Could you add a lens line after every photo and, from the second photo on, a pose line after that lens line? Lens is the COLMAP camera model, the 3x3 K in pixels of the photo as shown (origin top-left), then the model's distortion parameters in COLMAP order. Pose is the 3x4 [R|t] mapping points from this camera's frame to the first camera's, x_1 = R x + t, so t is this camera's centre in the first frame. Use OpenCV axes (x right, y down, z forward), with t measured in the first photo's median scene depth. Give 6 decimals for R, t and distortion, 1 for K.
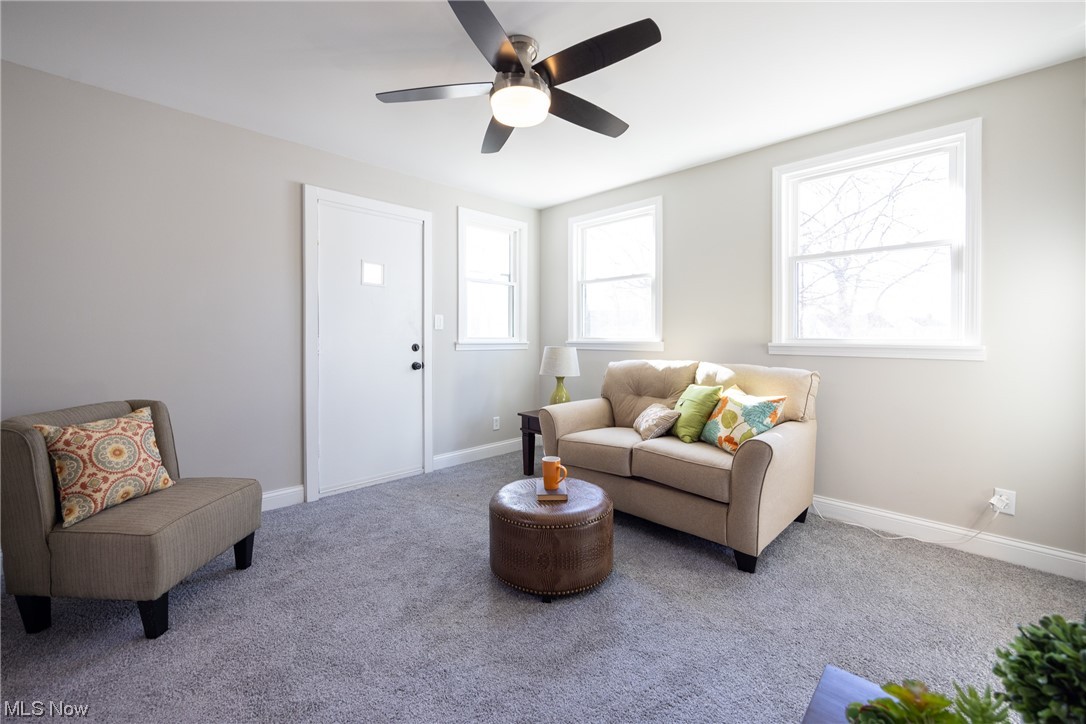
lens RADIAL K [[437.3, 0, 530.0], [0, 437.3, 342.0], [0, 0, 1]] dist [-0.006100, 0.001931]
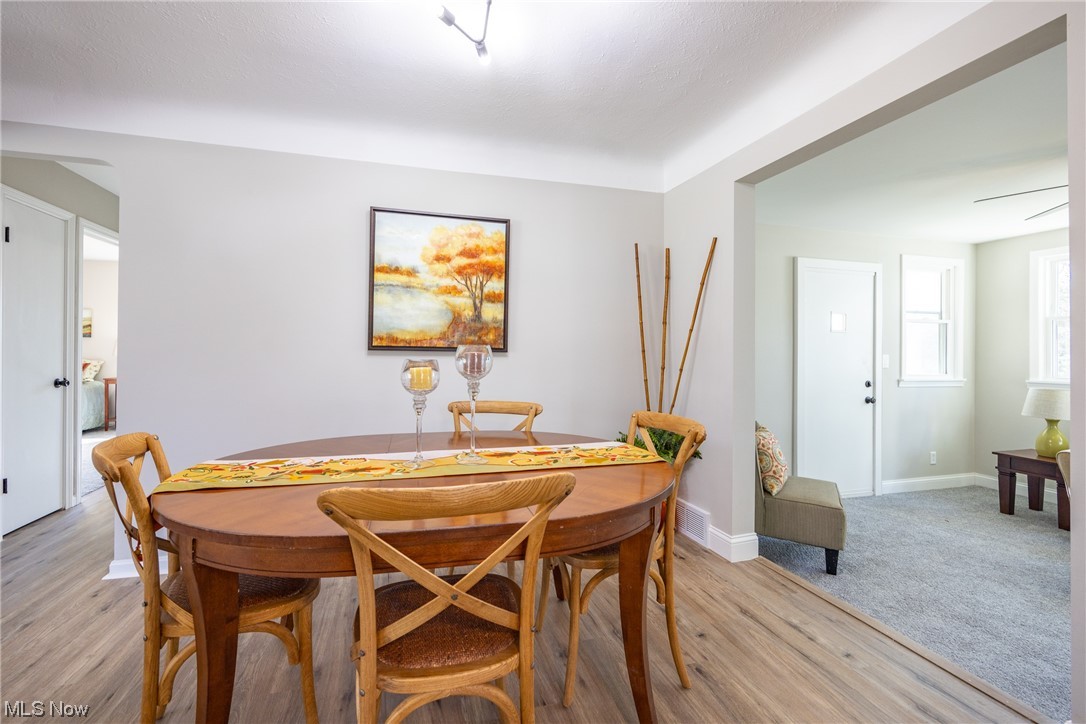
lens RADIAL K [[437.3, 0, 514.3], [0, 437.3, 354.7], [0, 0, 1]] dist [-0.006100, 0.001931]
pose [[0.873667, 0.006676, -0.486479, -0.560527], [-0.012451, 0.999885, -0.008639, -0.046262], [0.486366, 0.013605, 0.873649, -0.483792]]
